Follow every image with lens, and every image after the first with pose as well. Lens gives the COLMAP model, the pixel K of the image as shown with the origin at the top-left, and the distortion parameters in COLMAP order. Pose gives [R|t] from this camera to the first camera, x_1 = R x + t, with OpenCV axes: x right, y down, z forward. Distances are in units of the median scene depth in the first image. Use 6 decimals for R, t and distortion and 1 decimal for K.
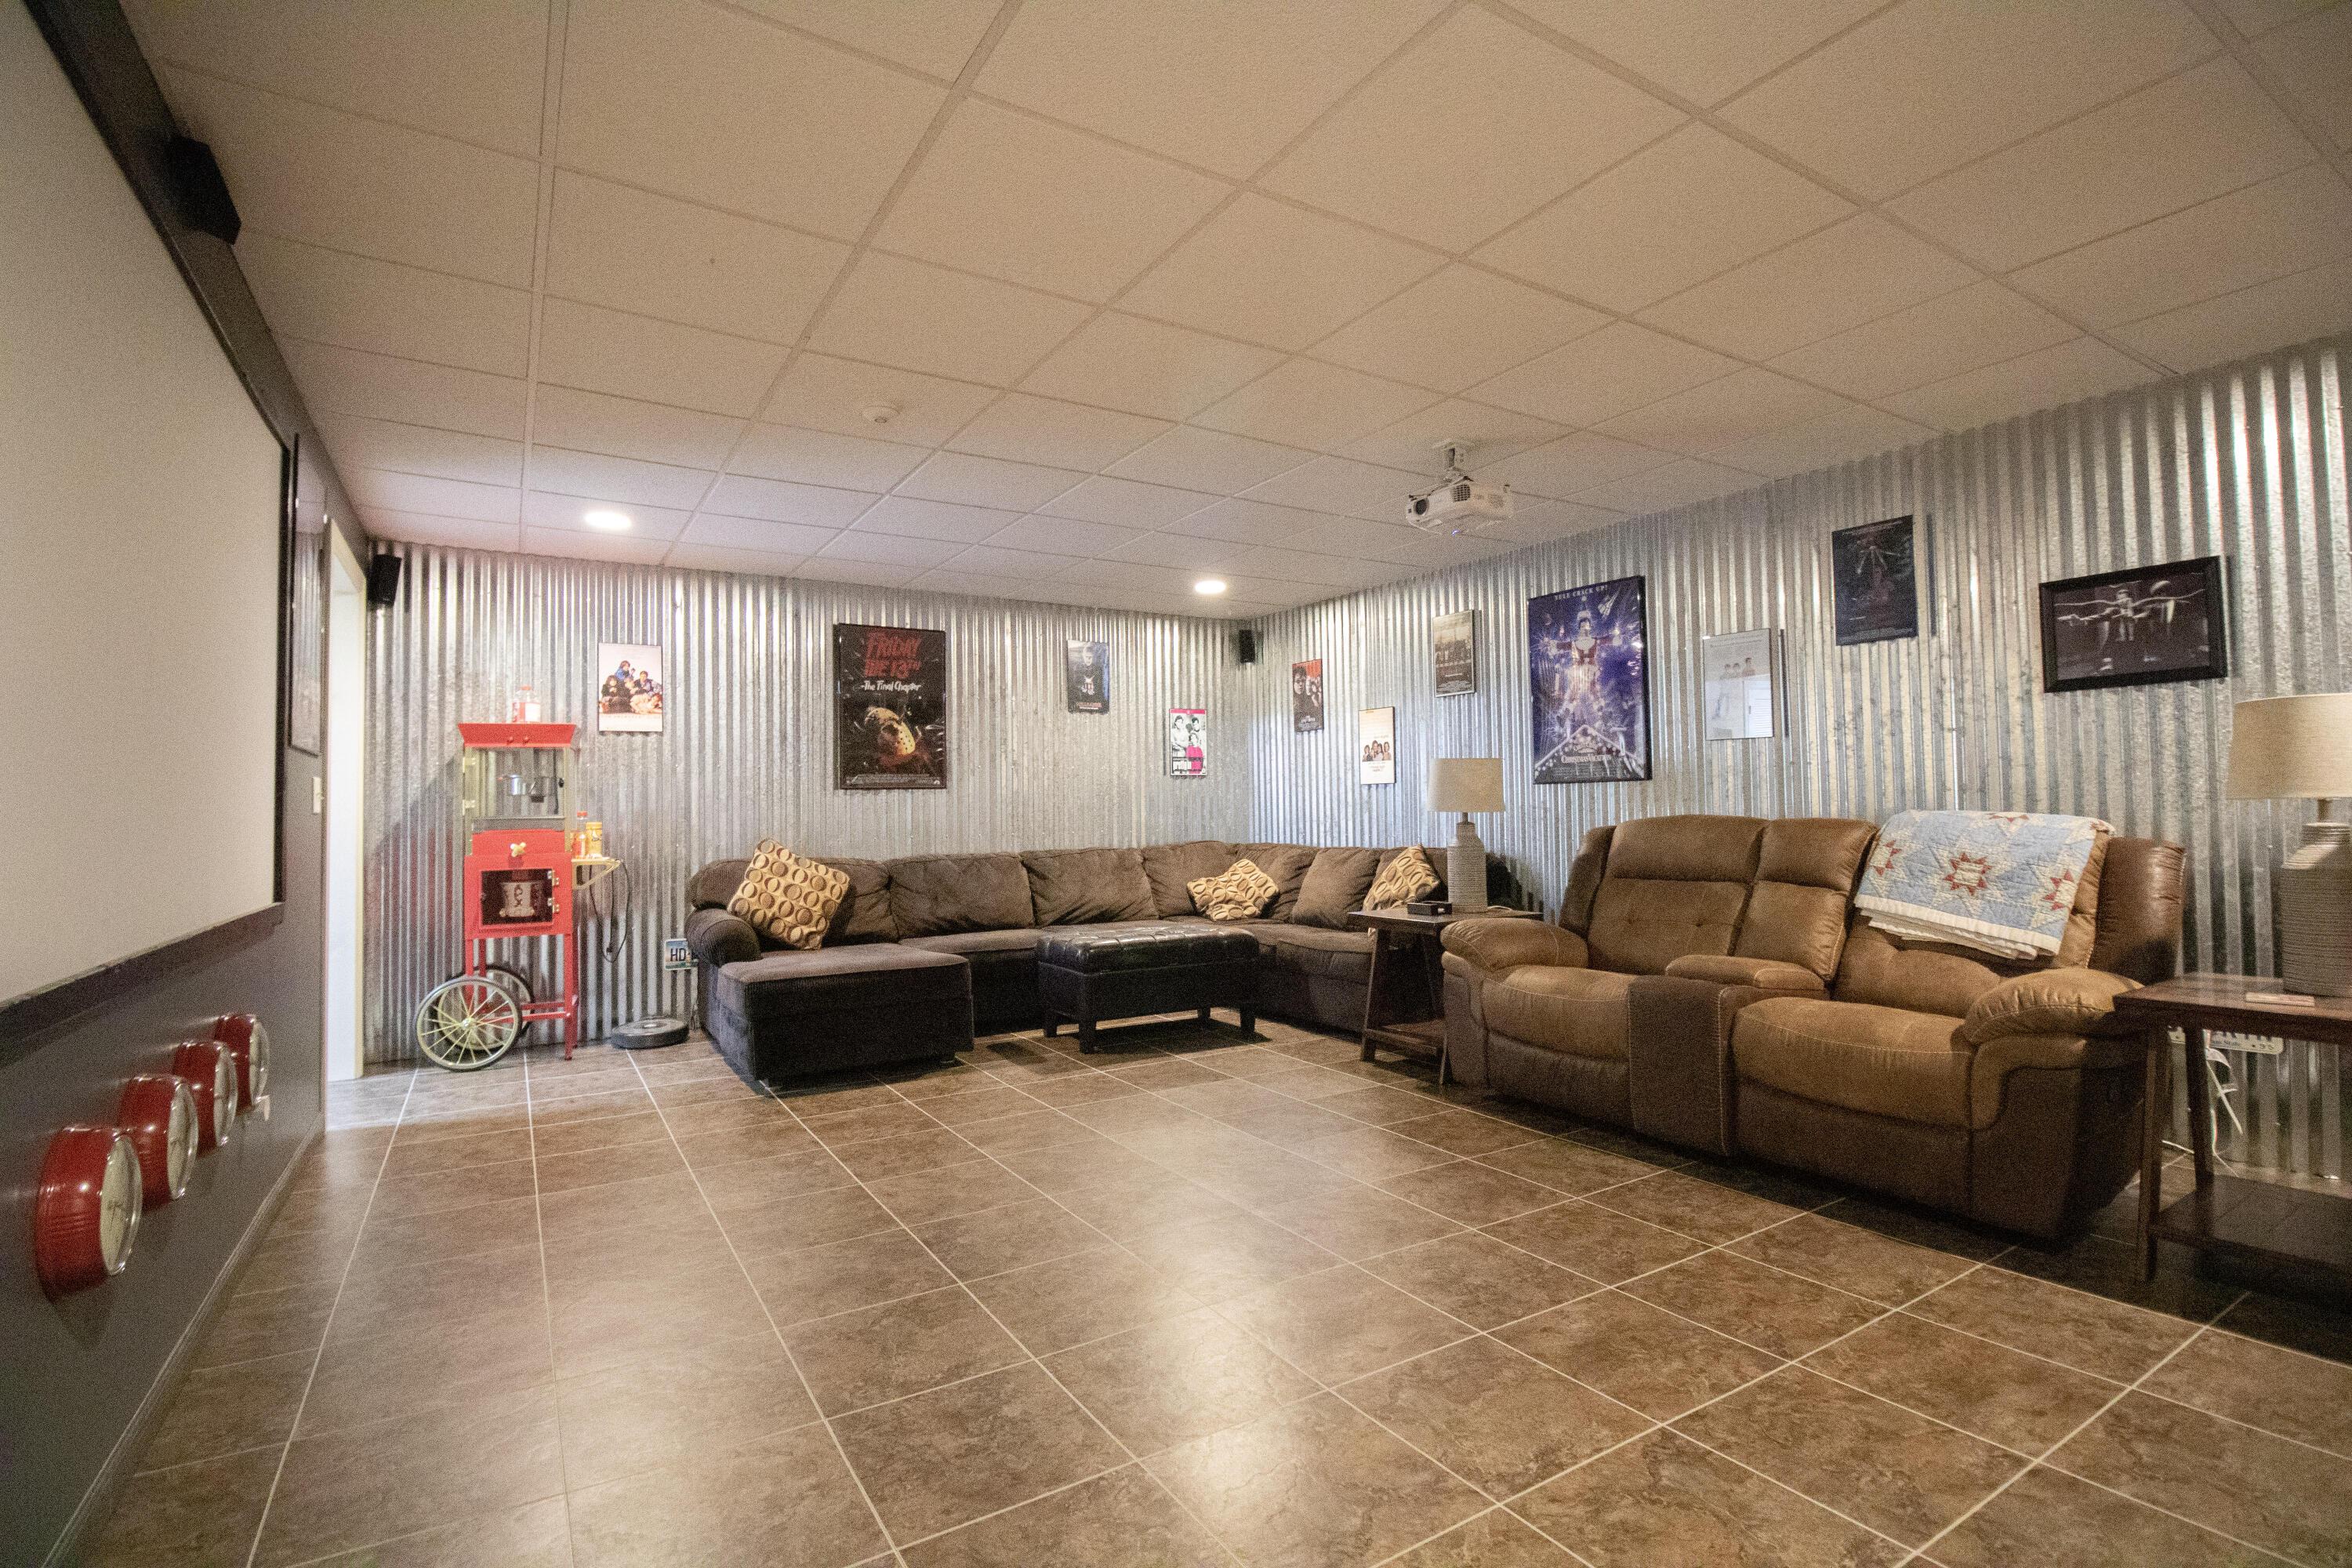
lens RADIAL K [[1092.3, 0, 1167.9], [0, 1092.3, 773.7], [0, 0, 1]] dist [0.001520, -0.014090]
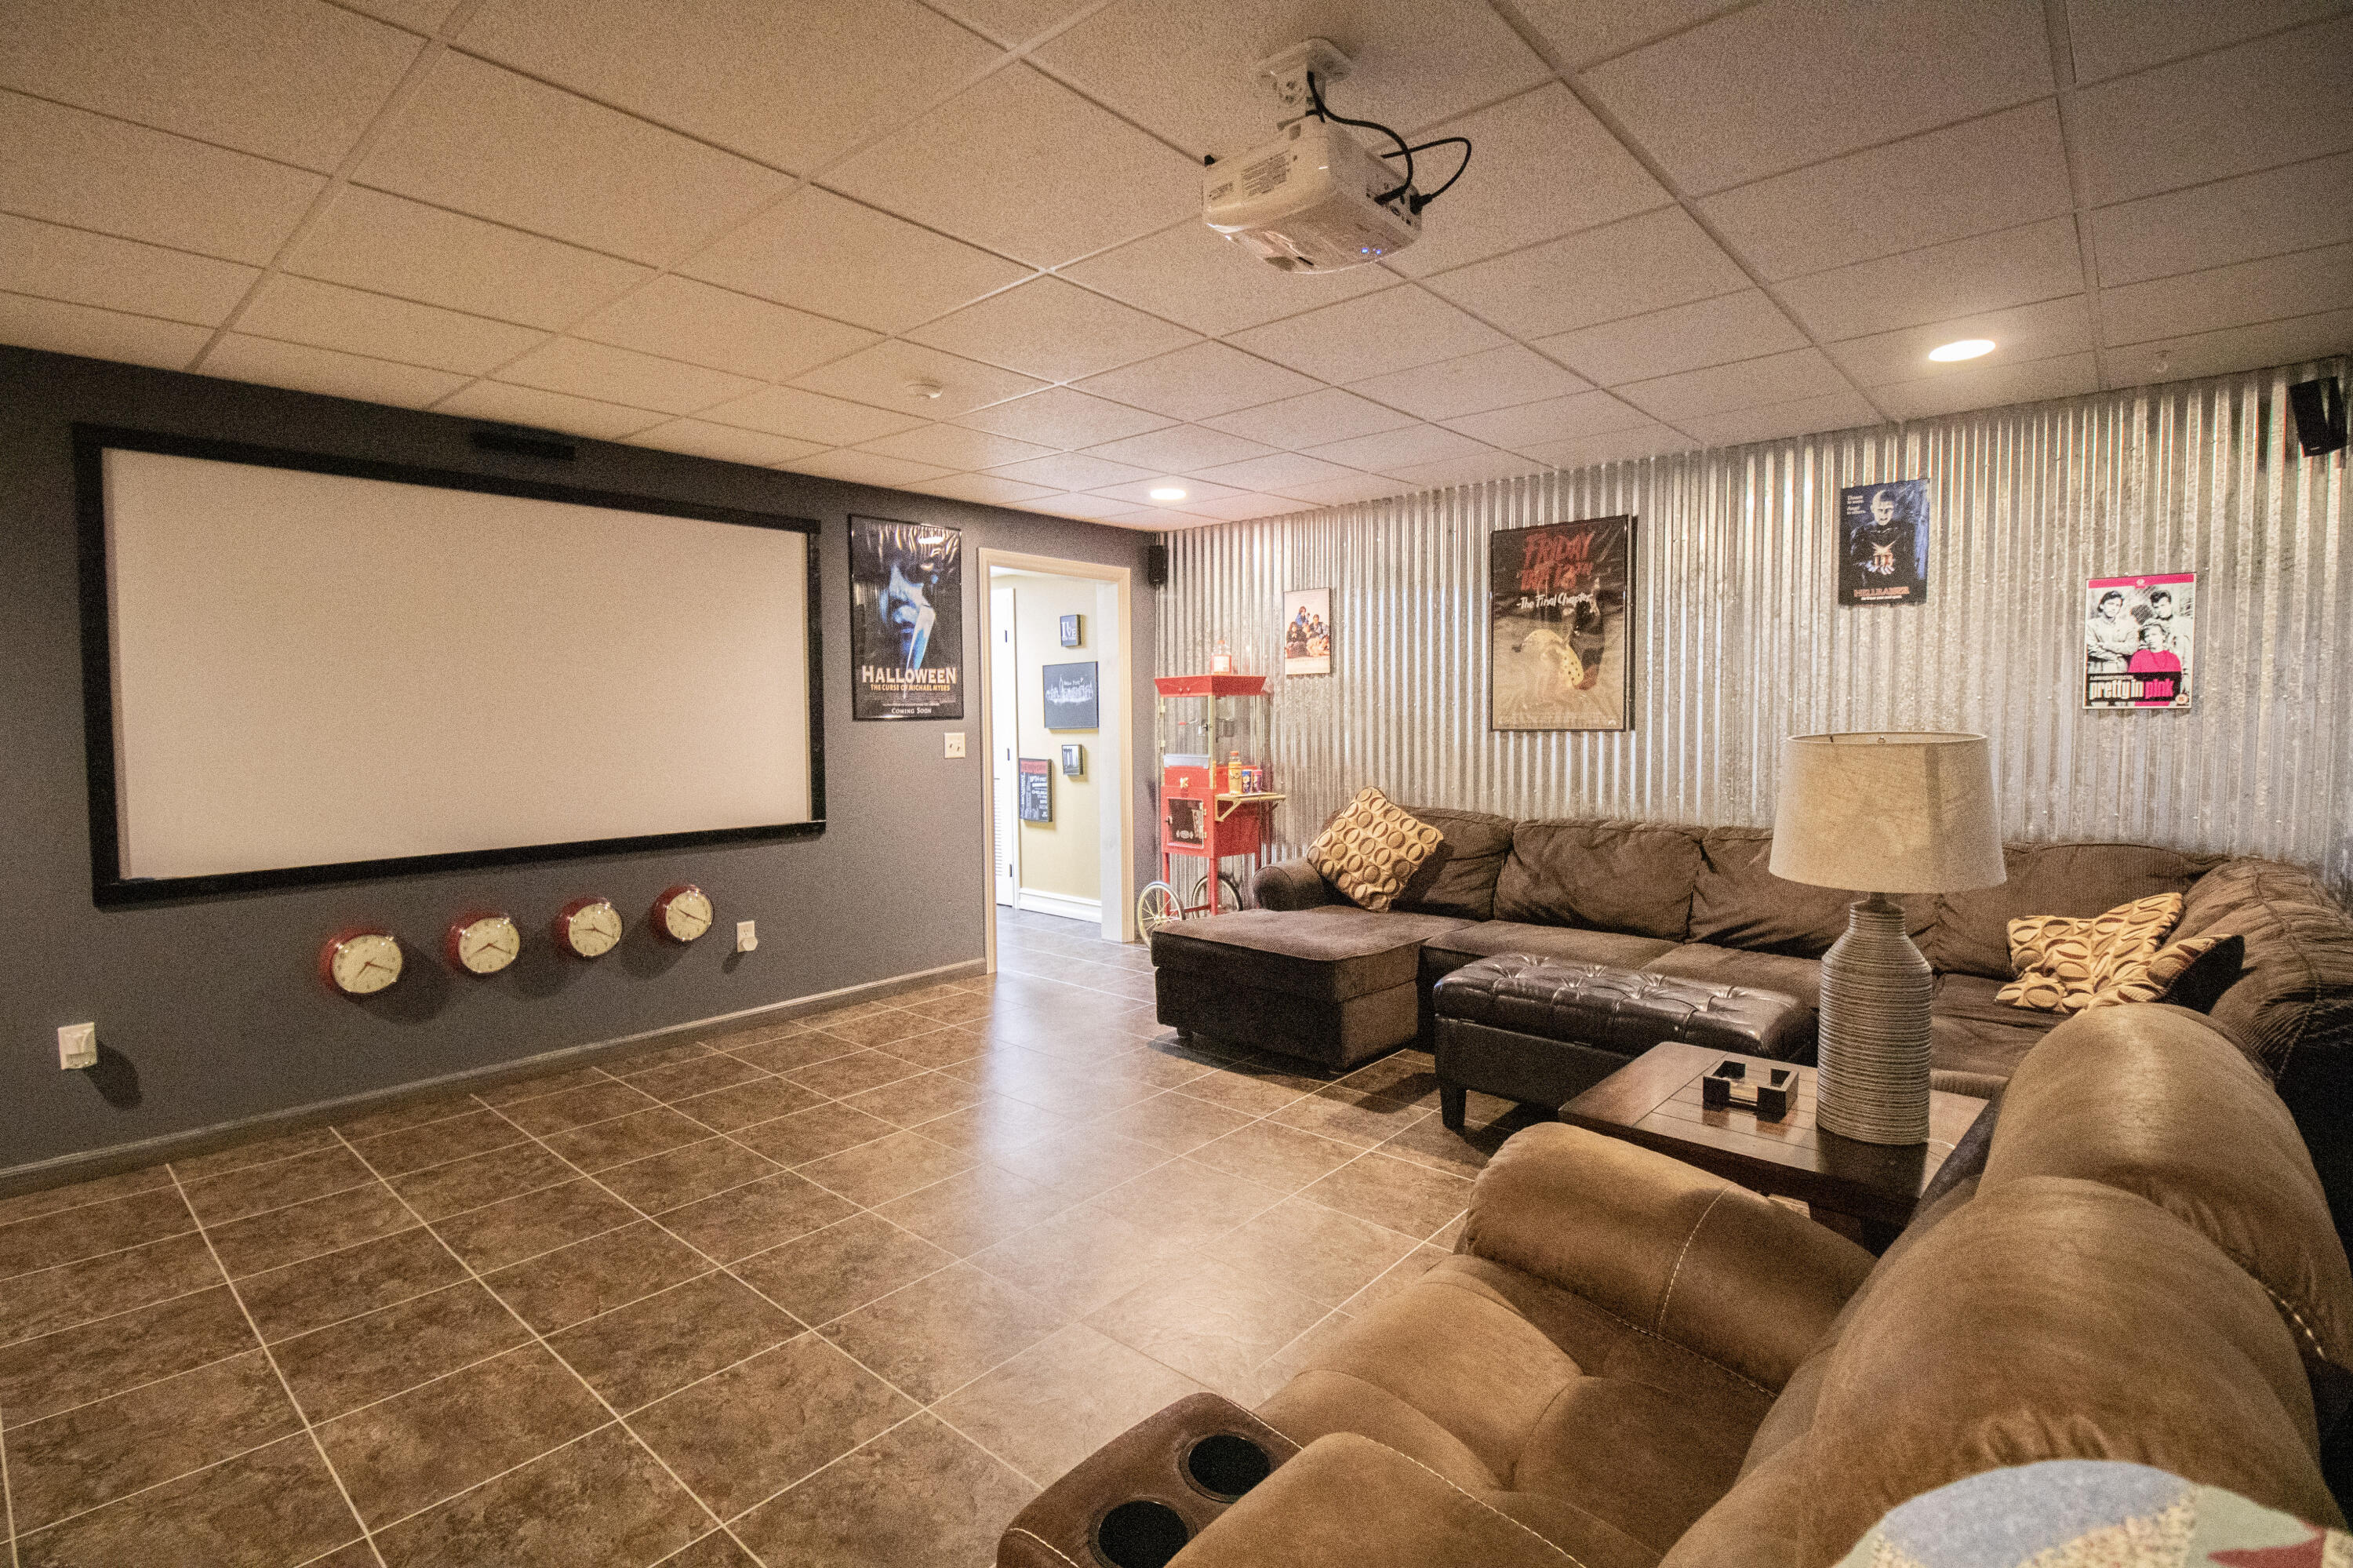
lens RADIAL K [[1104.8, 0, 1170.2], [0, 1104.8, 776.4], [0, 0, 1]] dist [0.002496, -0.014623]
pose [[0.294549, 0.070954, -0.952999, 0.507191], [0.038625, 0.995541, 0.086059, -0.038683], [0.954855, -0.062159, 0.290495, 0.582235]]
